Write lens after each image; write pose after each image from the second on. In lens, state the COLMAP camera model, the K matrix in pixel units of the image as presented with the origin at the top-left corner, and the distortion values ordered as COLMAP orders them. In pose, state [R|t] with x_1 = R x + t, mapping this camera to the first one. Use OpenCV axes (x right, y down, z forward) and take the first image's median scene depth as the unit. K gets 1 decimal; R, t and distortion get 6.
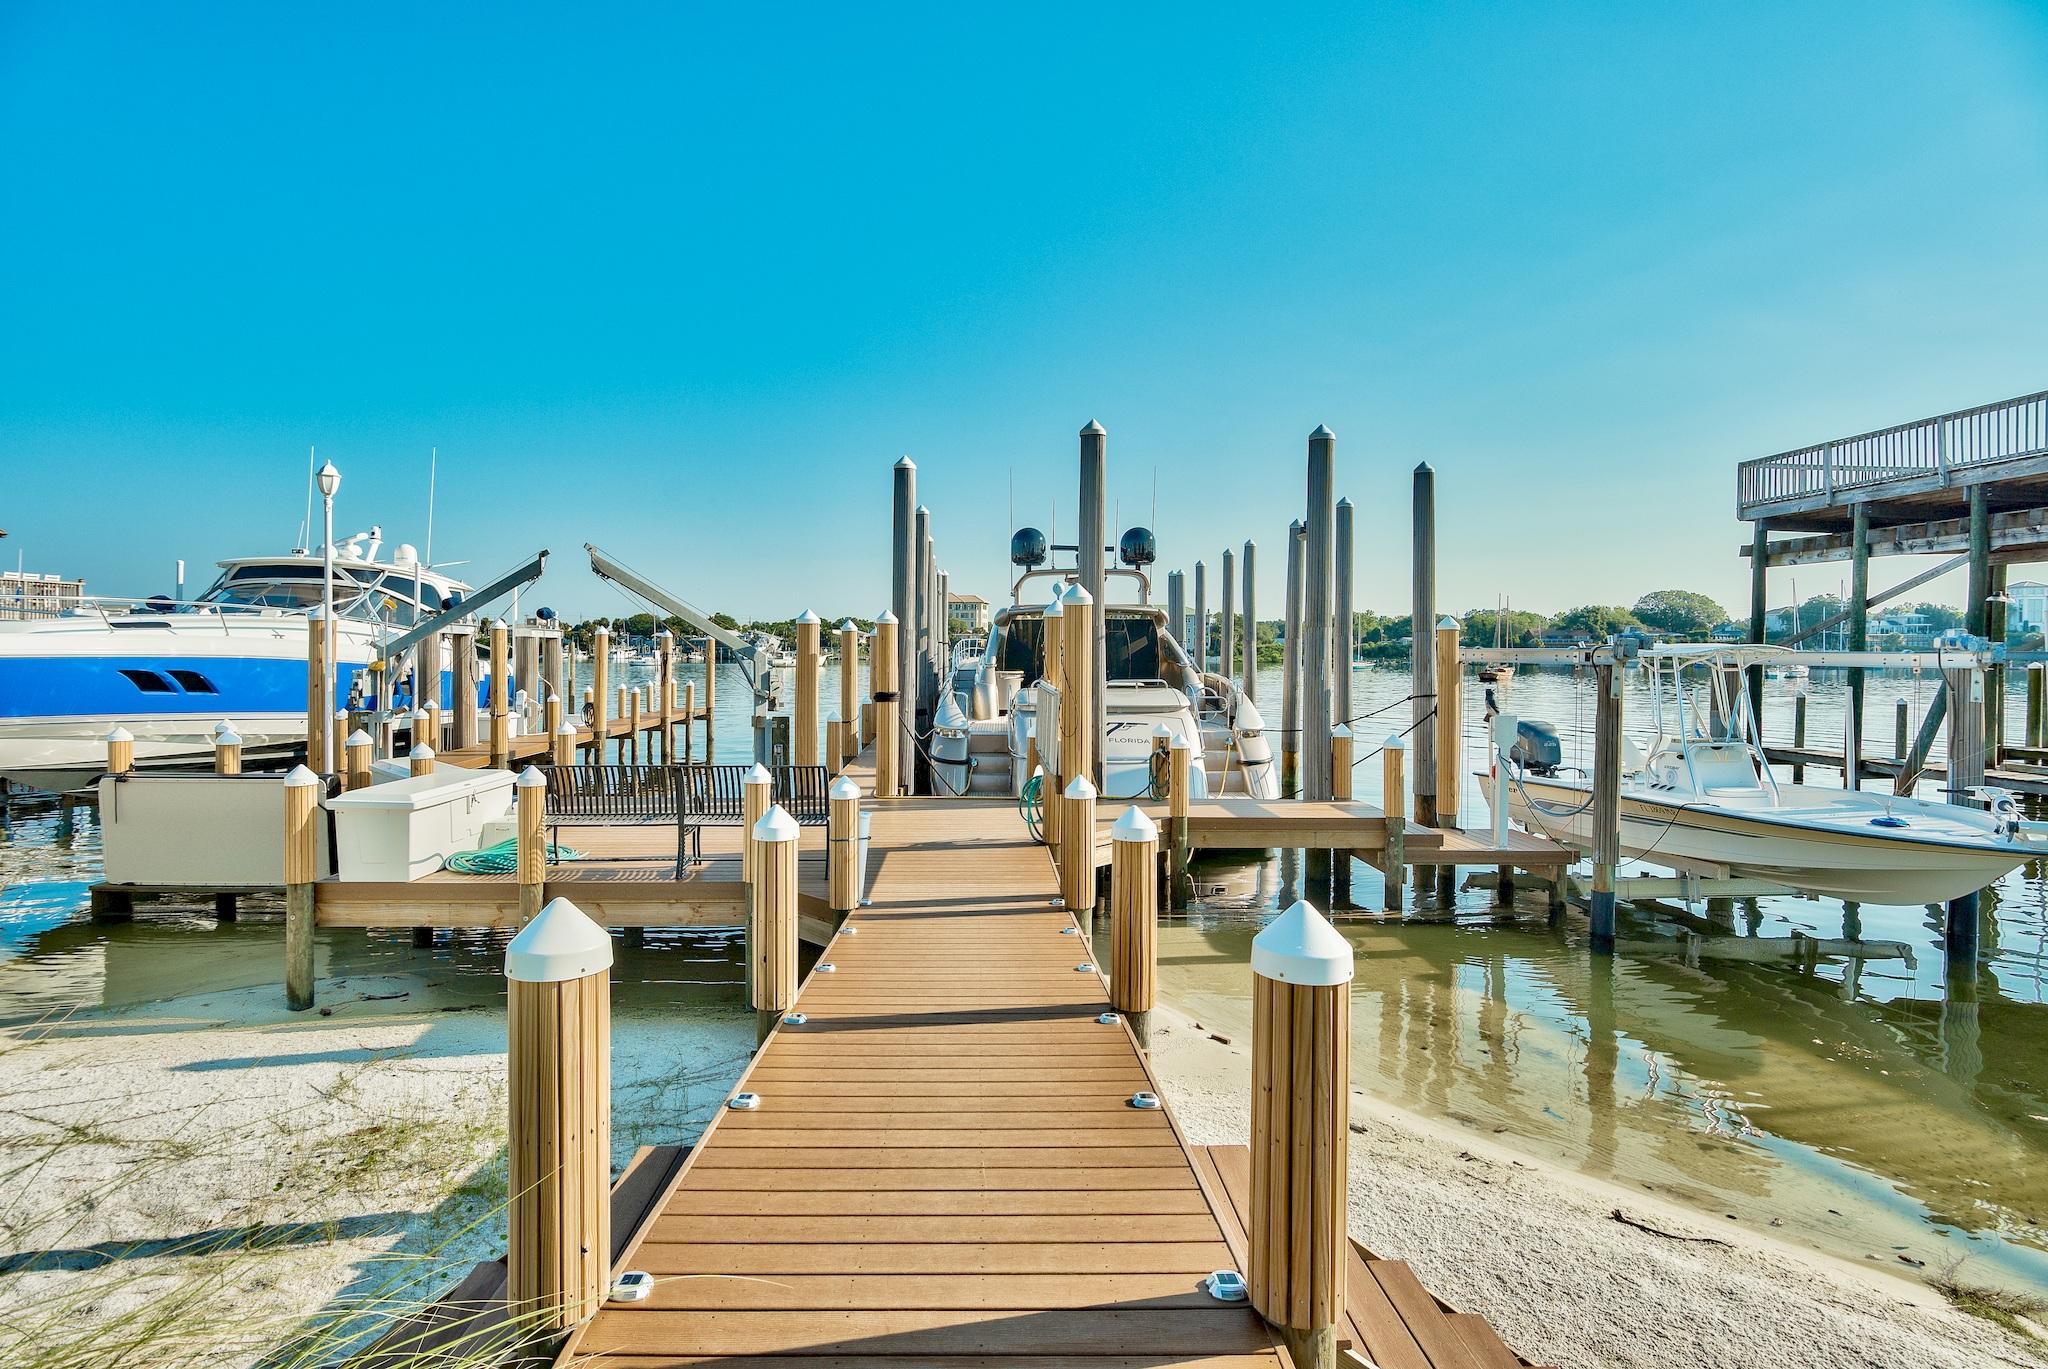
lens RADIAL K [[1022.2, 0, 1022.0], [0, 1022.2, 658.7], [0, 0, 1]] dist [-0.001653, 0.000254]
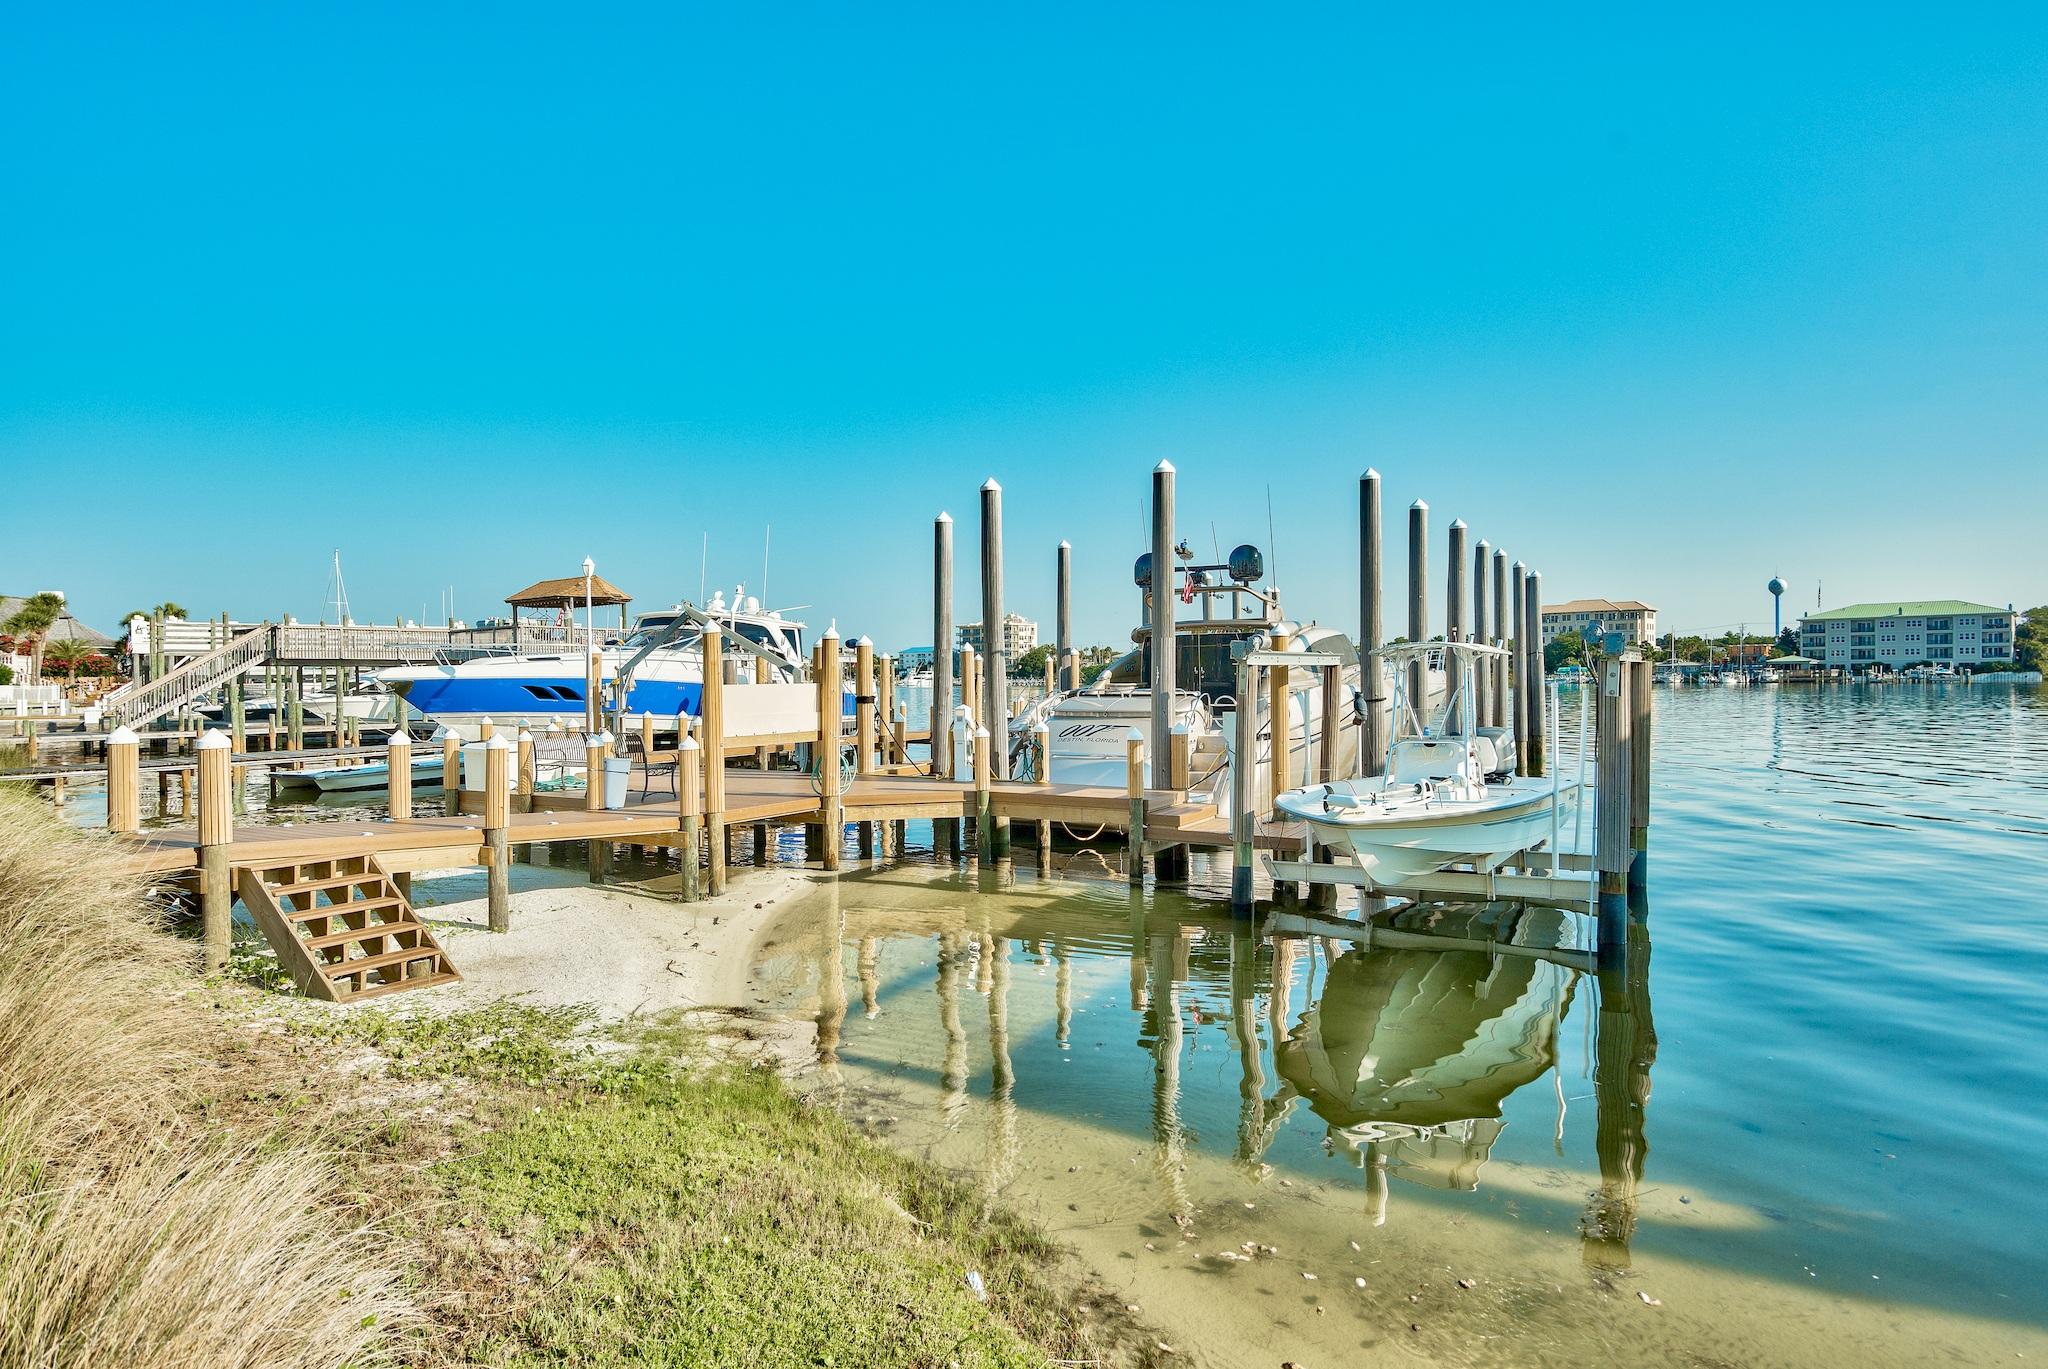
lens RADIAL K [[1141.3, 0, 1044.2], [0, 1141.3, 690.5], [0, 0, 1]] dist [0.005724, 0.001426]
pose [[0.846323, -0.007675, -0.532614, 1.432967], [0.010220, 0.999946, 0.001831, 0.040459], [0.532572, -0.006993, 0.846356, -0.242231]]
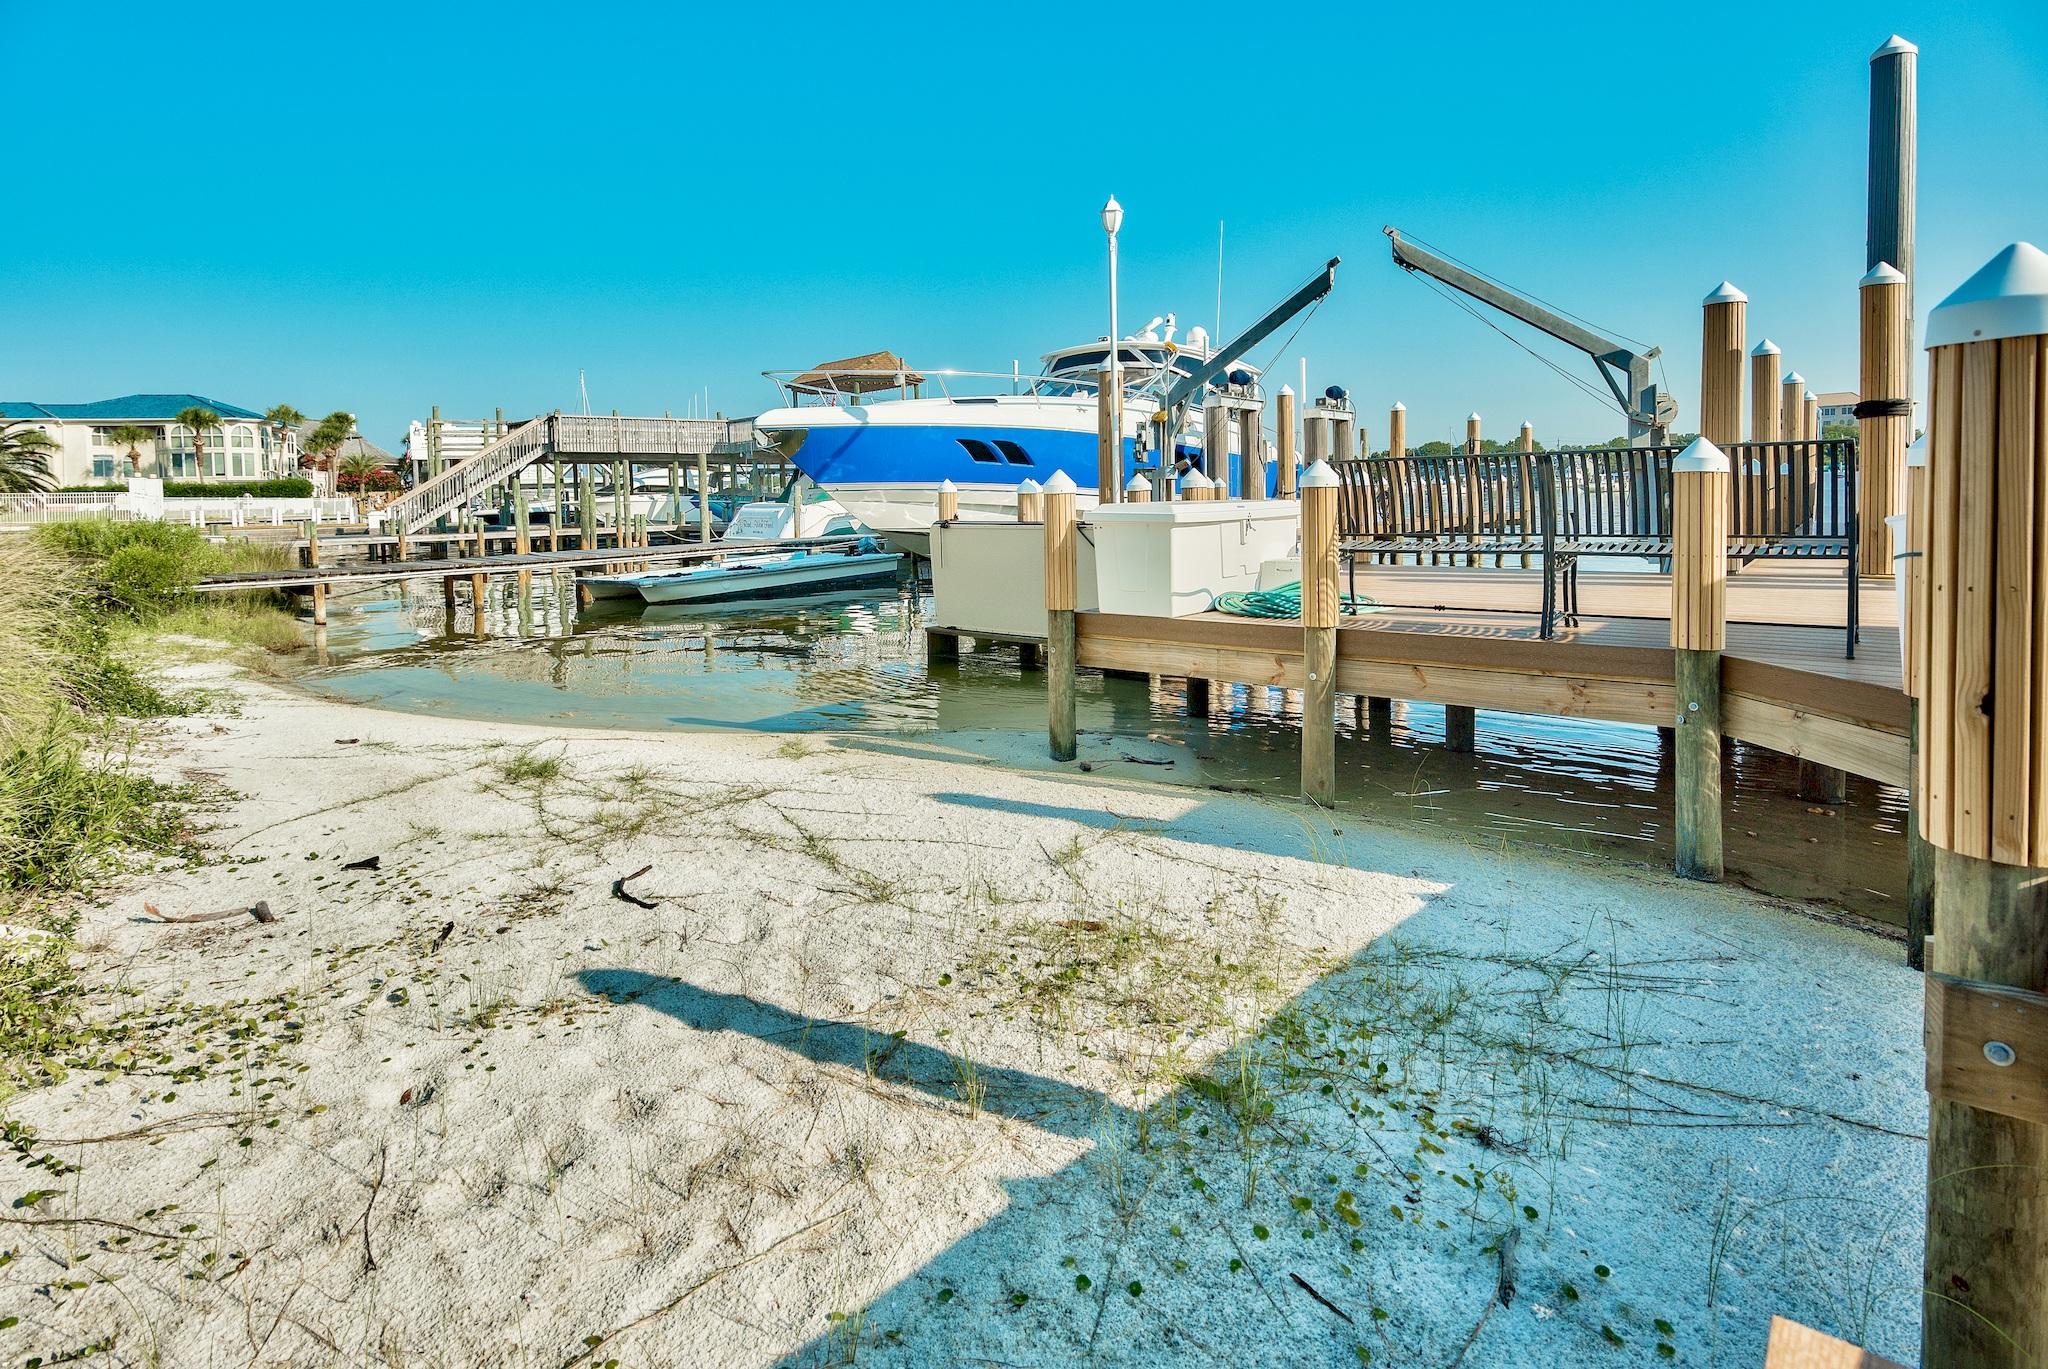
lens RADIAL K [[1077.3, 0, 1013.9], [0, 1077.3, 543.2], [0, 0, 1]] dist [0.002920, -0.000279]
pose [[0.746934, 0.006600, -0.664865, -0.152056], [0.022731, 0.999113, 0.035456, 0.134312], [0.664509, -0.041597, 0.746122, 0.323994]]
